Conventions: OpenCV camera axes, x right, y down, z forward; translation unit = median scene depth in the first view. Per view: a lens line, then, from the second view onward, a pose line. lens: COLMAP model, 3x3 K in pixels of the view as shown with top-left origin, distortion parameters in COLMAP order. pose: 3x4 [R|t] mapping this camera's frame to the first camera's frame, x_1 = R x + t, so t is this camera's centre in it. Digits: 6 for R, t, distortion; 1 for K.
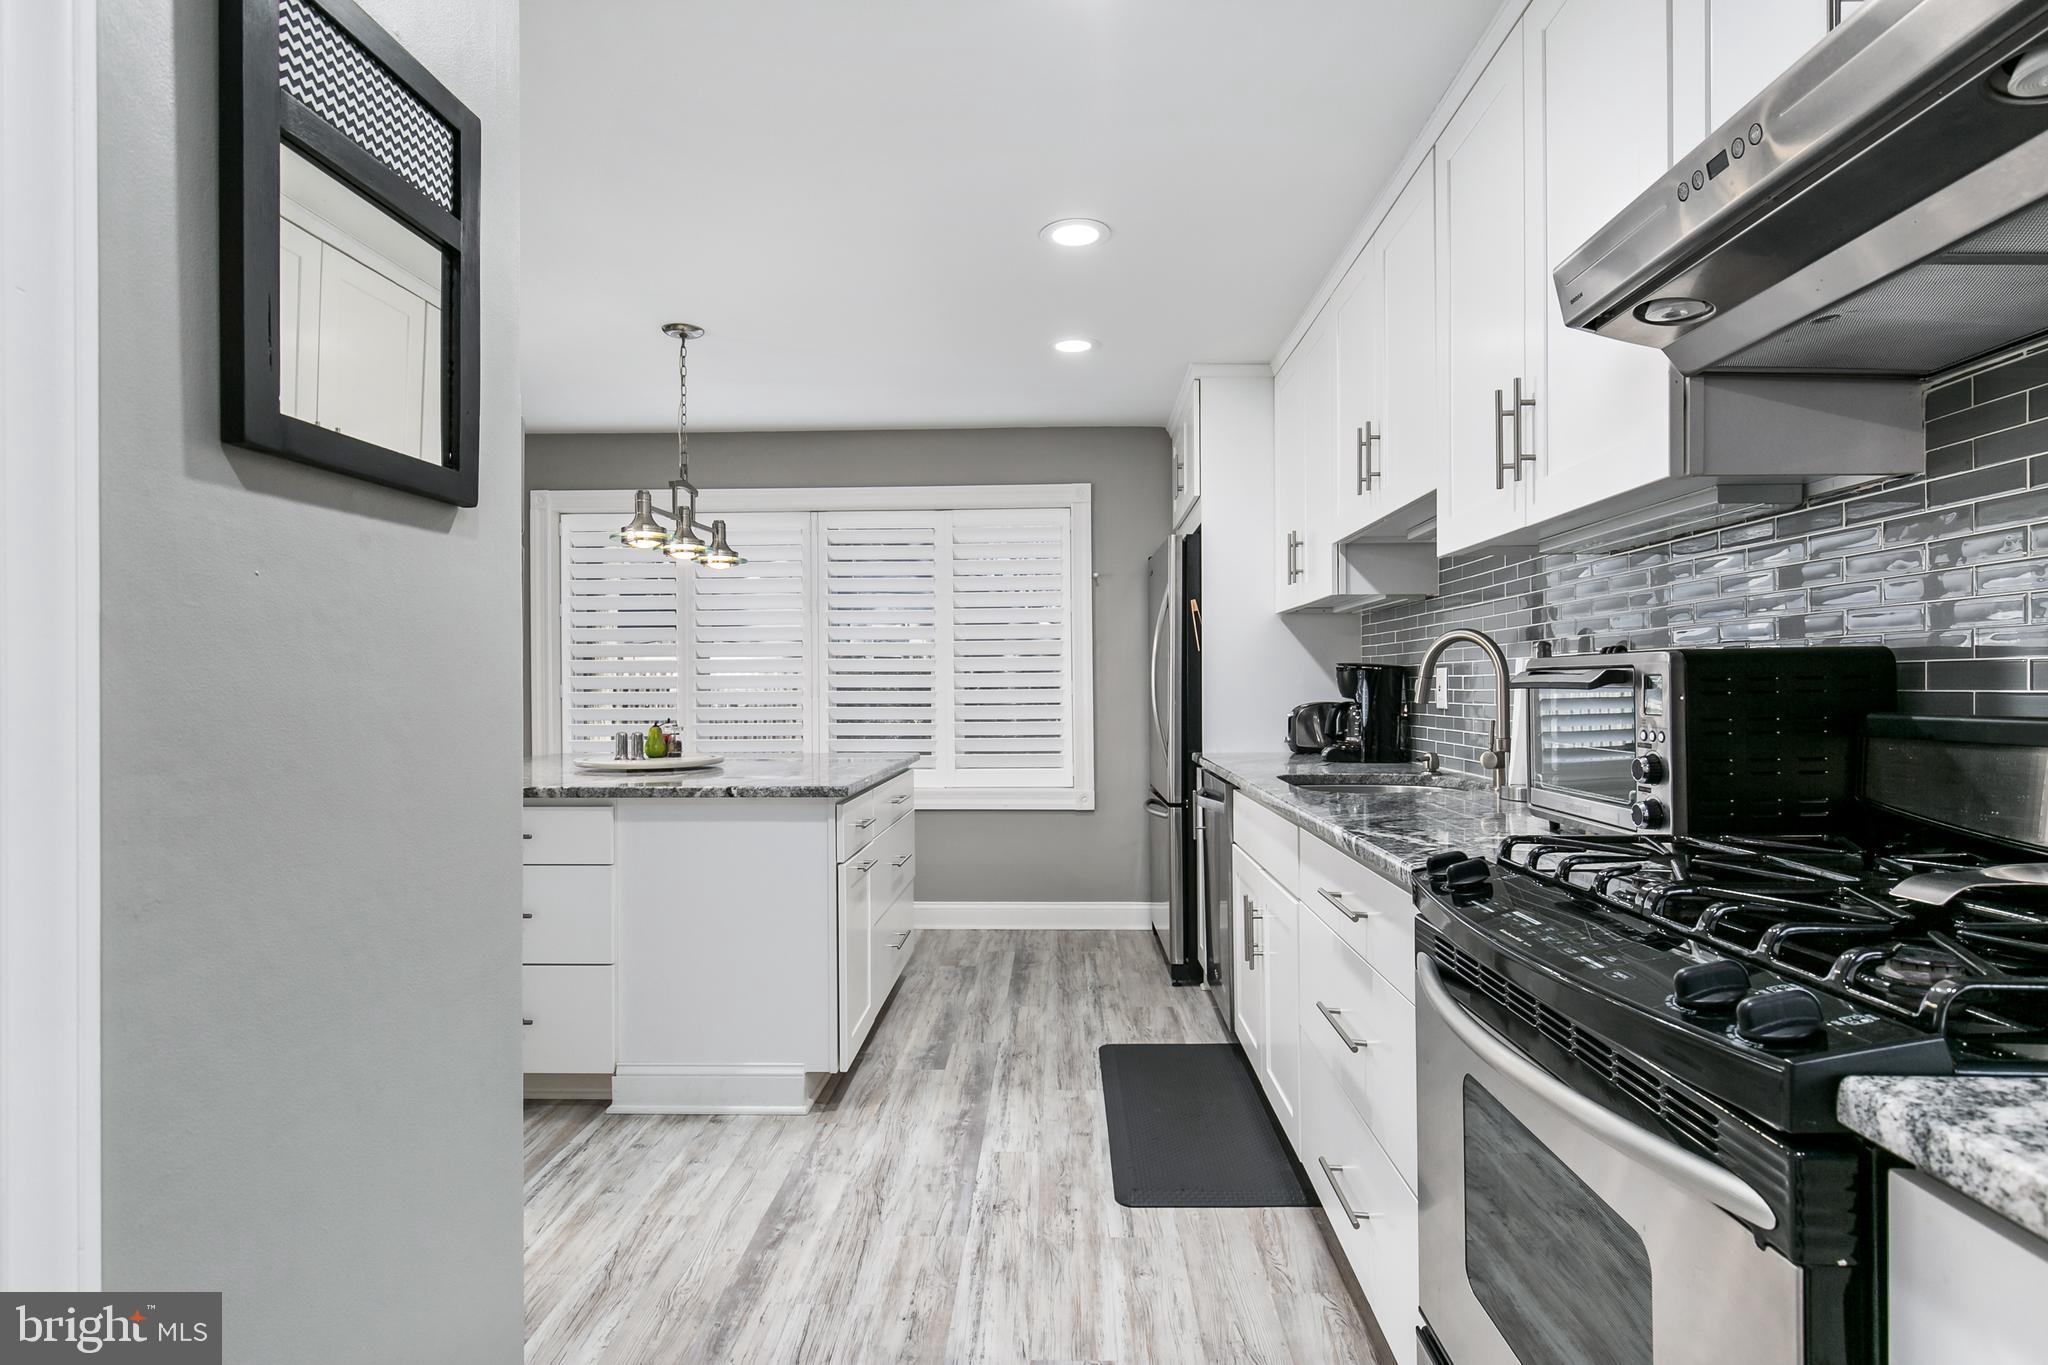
lens RADIAL K [[1045.3, 0, 1027.3], [0, 1045.3, 680.8], [0, 0, 1]] dist [-0.001490, -0.000307]
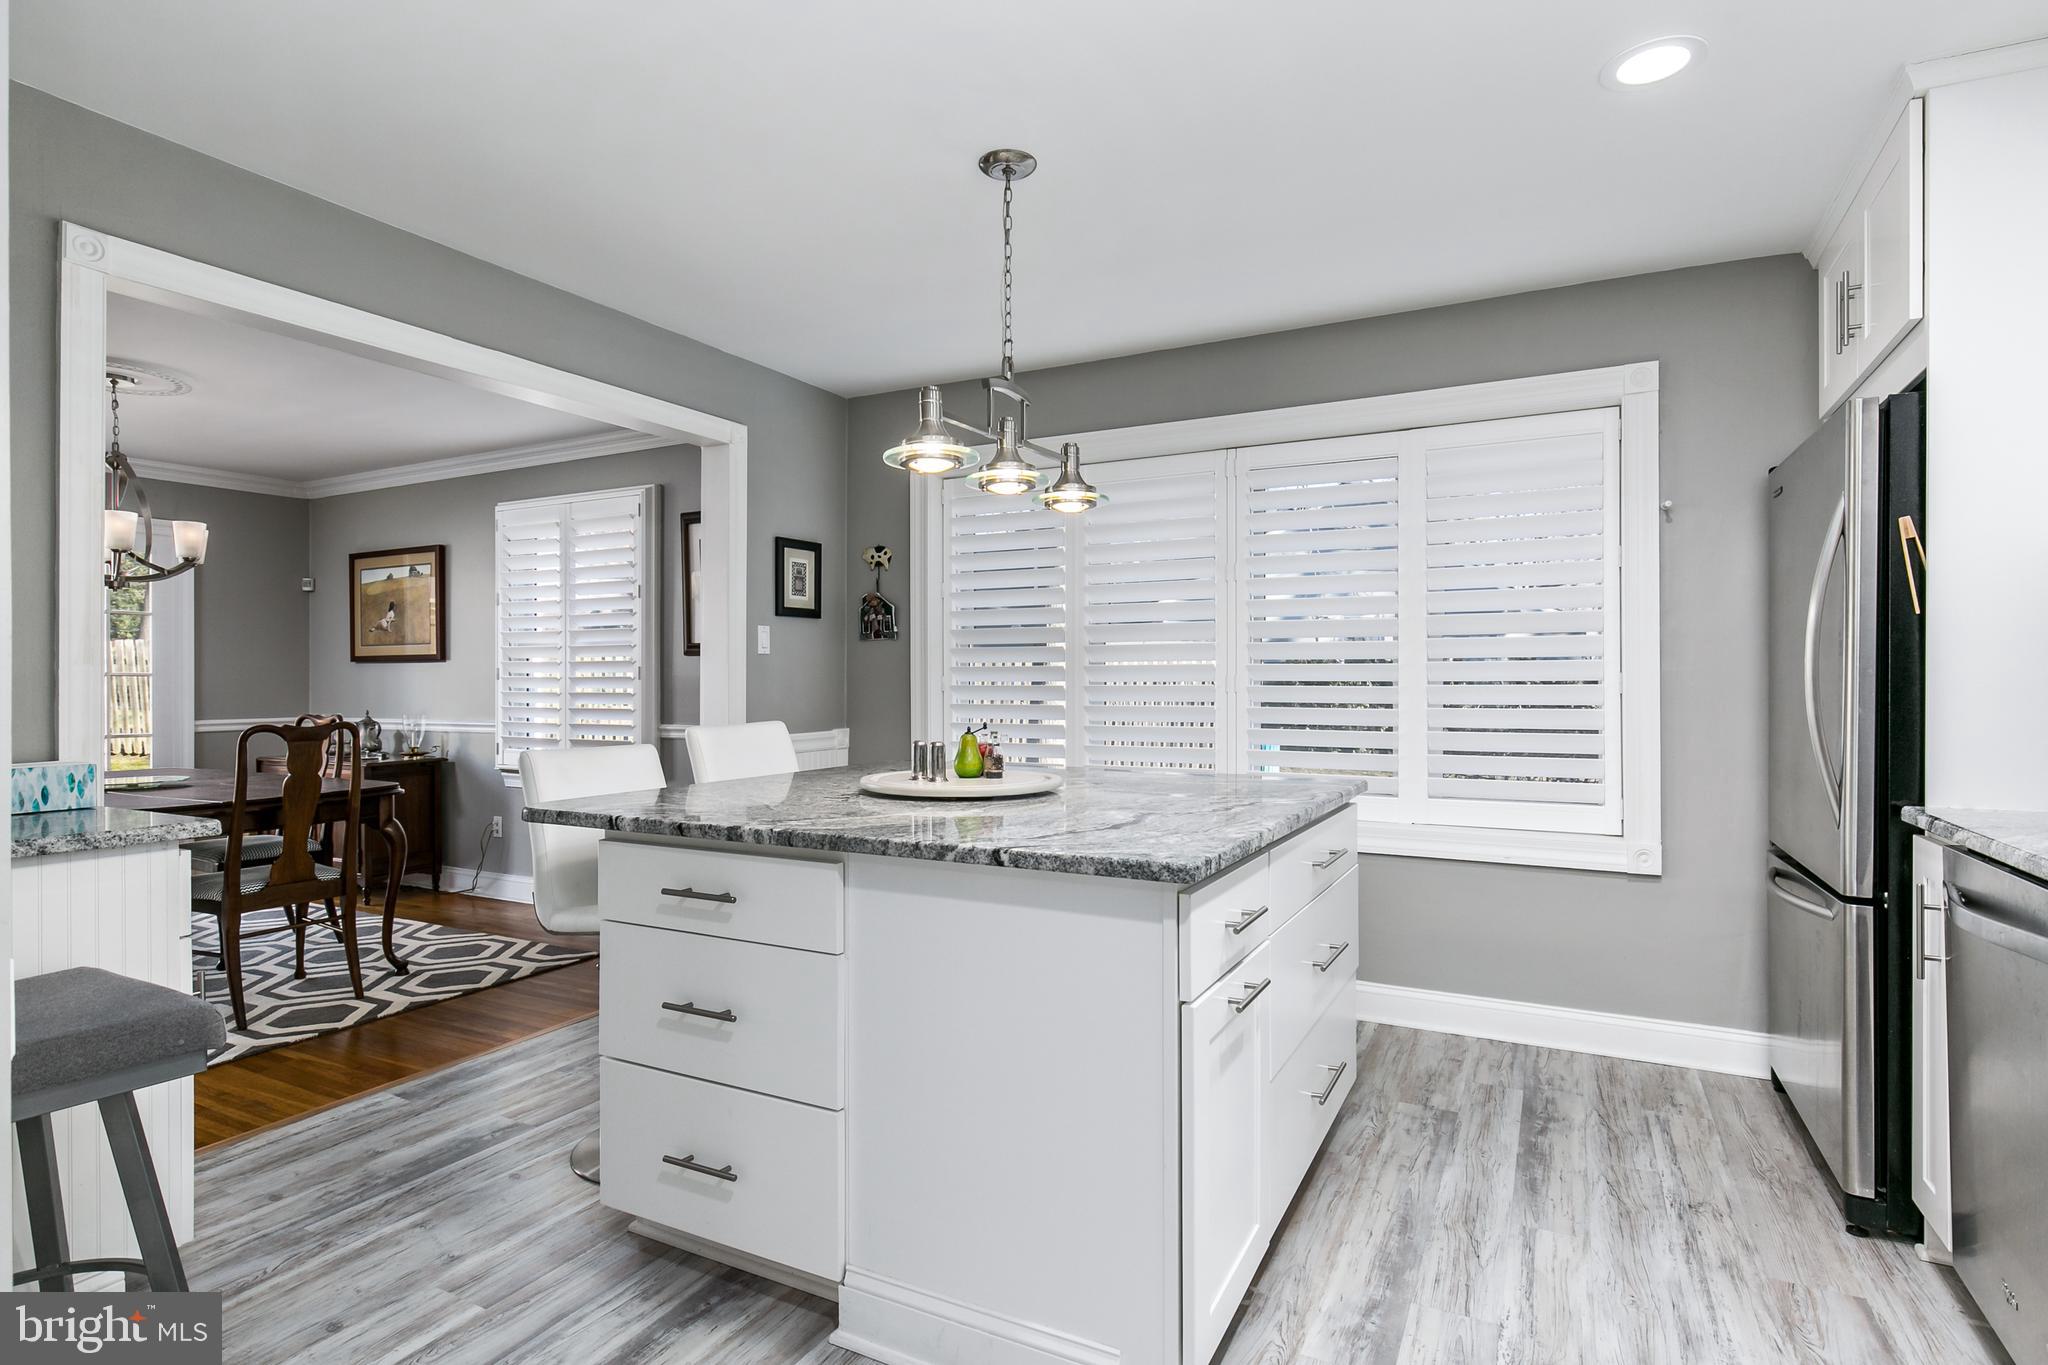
lens RADIAL K [[1045.3, 0, 1029.1], [0, 1045.3, 687.3], [0, 0, 1]] dist [-0.001490, -0.000307]
pose [[0.903605, 0.007080, -0.428308, -0.015135], [-0.002247, 0.999928, 0.011789, 0.003830], [0.428360, -0.009690, 0.903556, 0.338252]]
